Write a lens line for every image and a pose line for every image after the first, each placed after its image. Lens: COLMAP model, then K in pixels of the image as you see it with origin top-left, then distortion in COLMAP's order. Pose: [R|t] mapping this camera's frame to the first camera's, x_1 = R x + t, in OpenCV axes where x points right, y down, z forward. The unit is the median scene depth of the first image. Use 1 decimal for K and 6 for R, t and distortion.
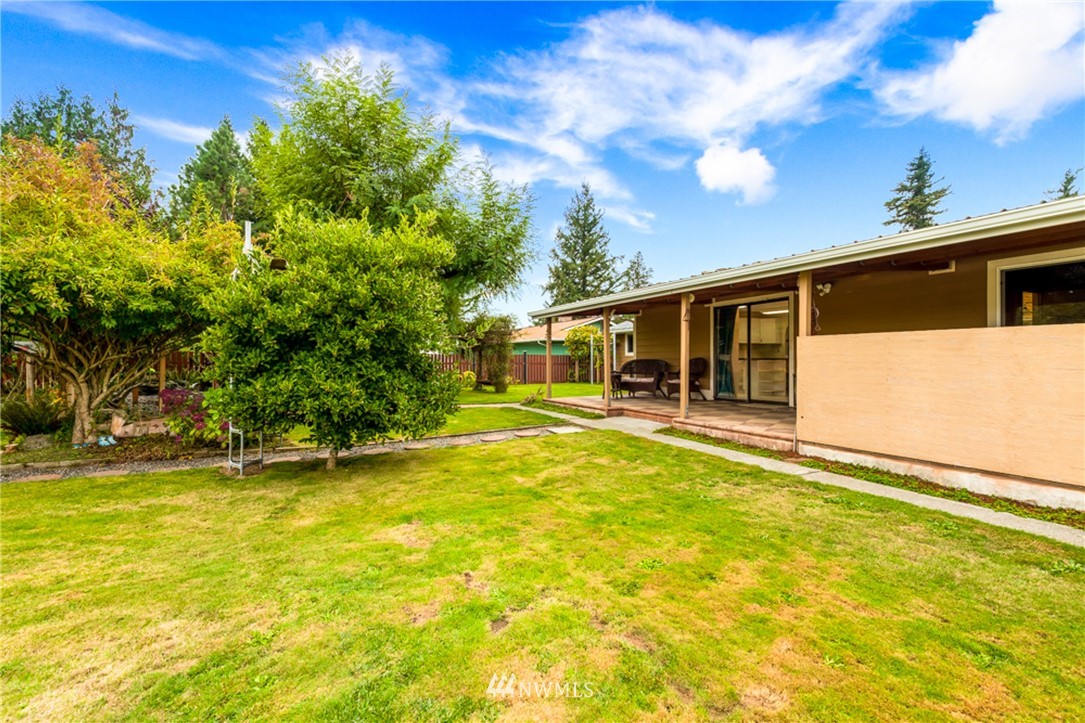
lens RADIAL K [[492.0, 0, 549.3], [0, 492.0, 362.9], [0, 0, 1]] dist [0.001383, 0.000033]
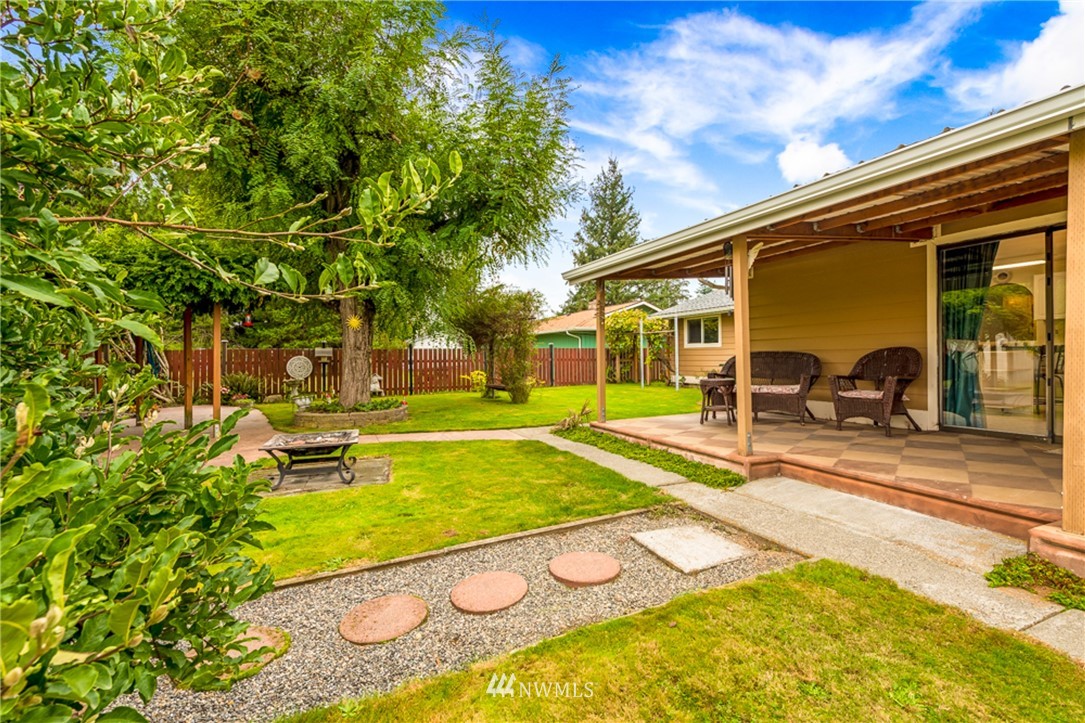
lens RADIAL K [[492.0, 0, 538.1], [0, 492.0, 365.0], [0, 0, 1]] dist [0.001383, 0.000033]
pose [[0.997709, -0.010649, -0.066802, -0.007015], [0.011622, 0.999832, 0.014186, -0.000585], [0.066640, -0.014930, 0.997665, 0.085196]]
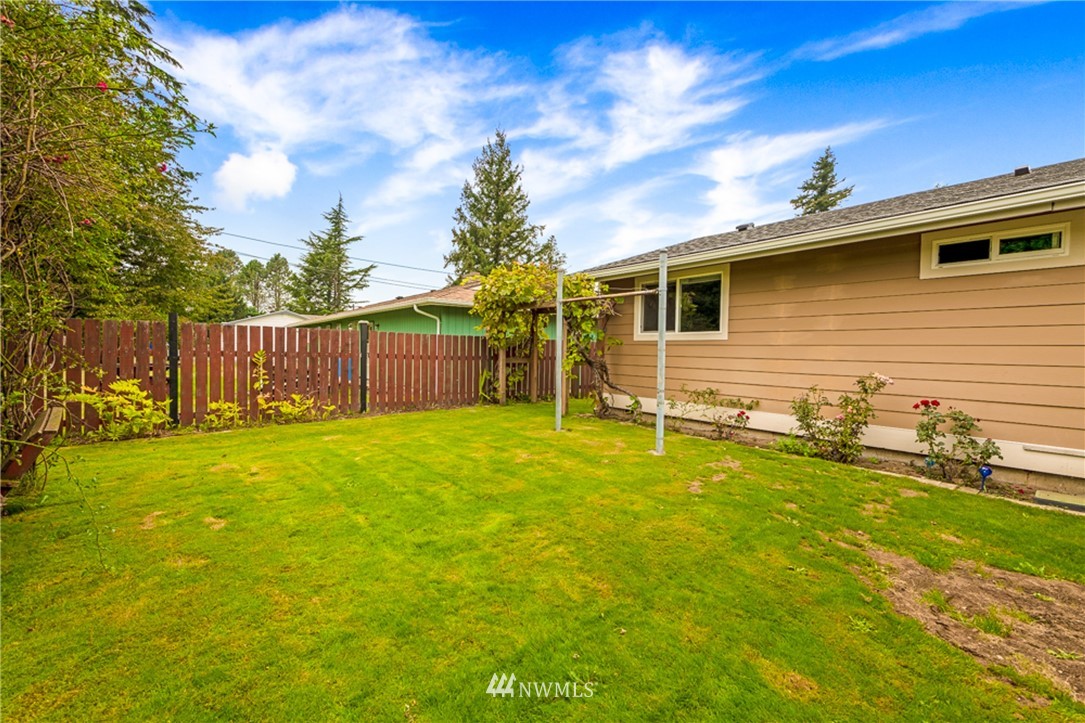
lens RADIAL K [[455.0, 0, 539.2], [0, 455.0, 364.5], [0, 0, 1]] dist [0.006010, -0.002071]
pose [[0.983673, 0.013704, 0.179442, 0.007227], [-0.018741, 0.999476, 0.026404, -0.001408], [-0.178986, -0.029336, 0.983414, 0.244600]]
